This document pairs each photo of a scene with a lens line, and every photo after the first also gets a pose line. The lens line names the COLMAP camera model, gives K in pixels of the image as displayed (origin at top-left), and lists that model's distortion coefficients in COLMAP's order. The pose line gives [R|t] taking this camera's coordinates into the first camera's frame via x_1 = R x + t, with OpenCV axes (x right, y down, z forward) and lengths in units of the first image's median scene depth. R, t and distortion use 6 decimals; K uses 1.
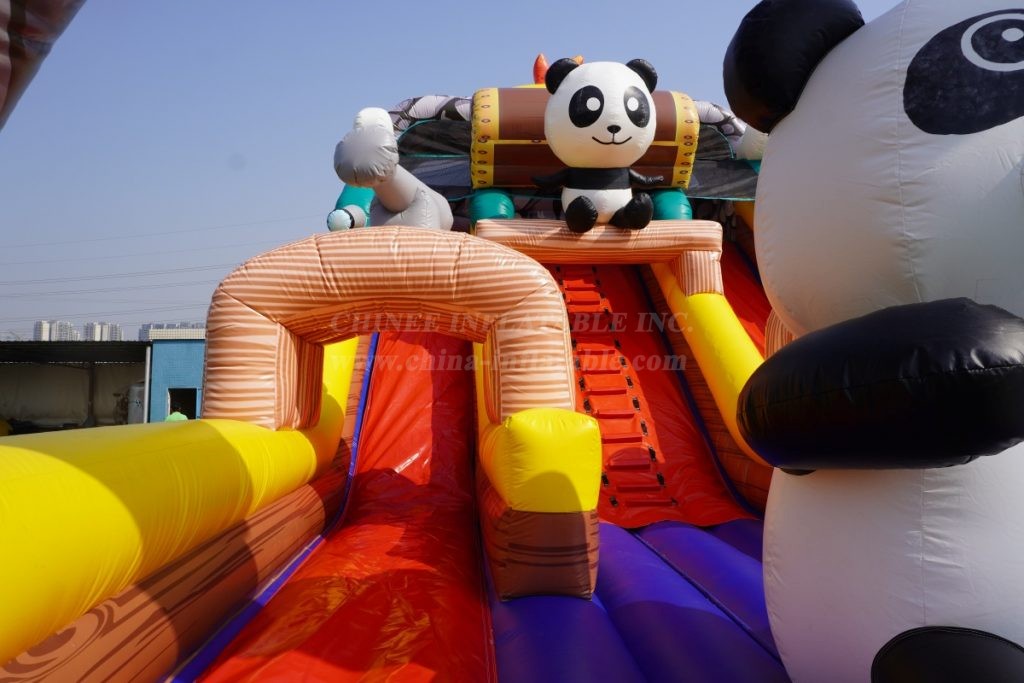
lens RADIAL K [[679.1, 0, 516.2], [0, 679.1, 339.5], [0, 0, 1]] dist [-0.045690, 0.021845]
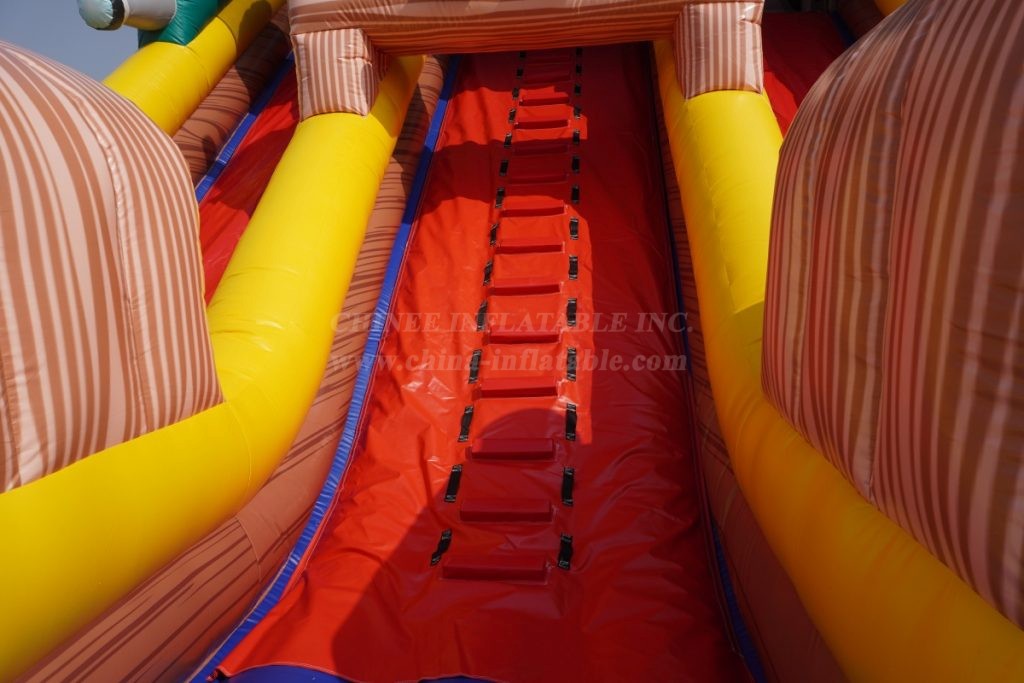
lens RADIAL K [[699.9, 0, 505.8], [0, 699.9, 337.1], [0, 0, 1]] dist [-0.035651, 0.023134]
pose [[0.985593, -0.001059, -0.169130, 0.204992], [0.038328, 0.975364, 0.217245, -0.007374], [0.164733, -0.220597, 0.961353, 0.427444]]
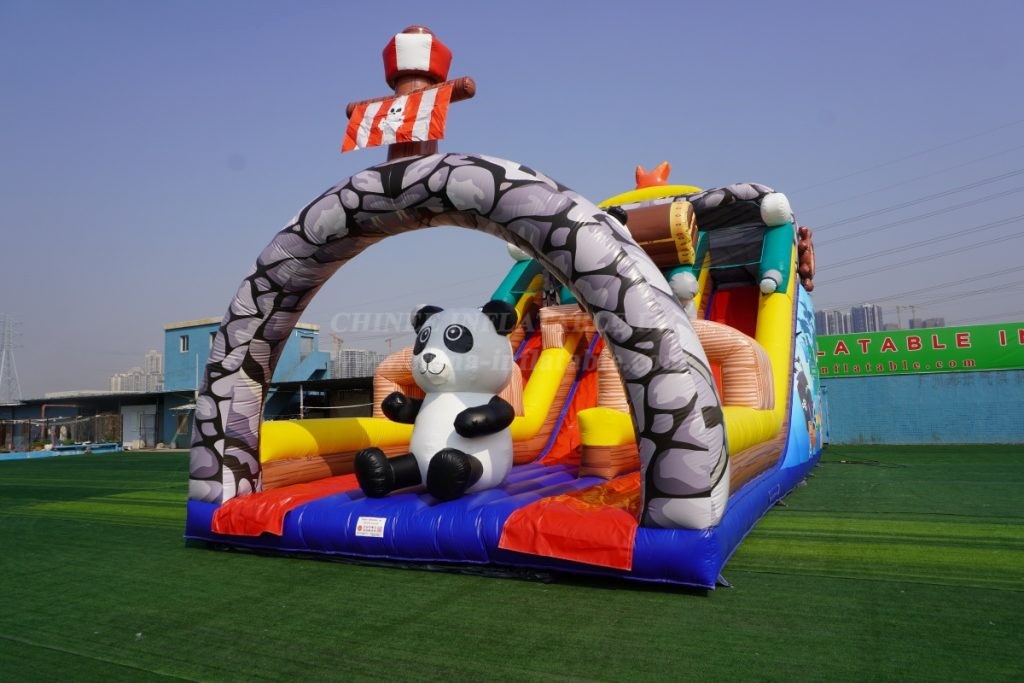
lens RADIAL K [[679.1, 0, 516.2], [0, 679.1, 339.5], [0, 0, 1]] dist [-0.045690, 0.021845]
pose [[0.880280, -0.074421, -0.468582, 0.724898], [0.067342, 0.997221, -0.031871, -0.039330], [0.469652, -0.003500, 0.882845, -0.629886]]
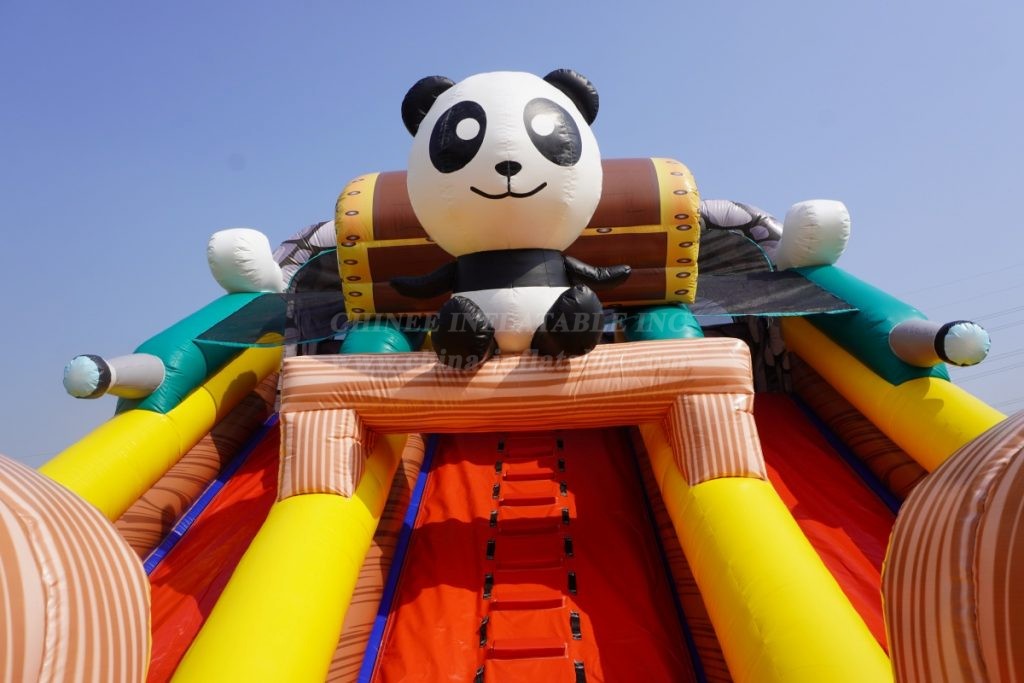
lens RADIAL K [[699.9, 0, 505.8], [0, 699.9, 337.1], [0, 0, 1]] dist [-0.035651, 0.023134]
pose [[0.994342, -0.054659, -0.091081, 0.169299], [0.028182, 0.962468, -0.269927, -0.034490], [0.102417, 0.265833, 0.958563, 0.467946]]
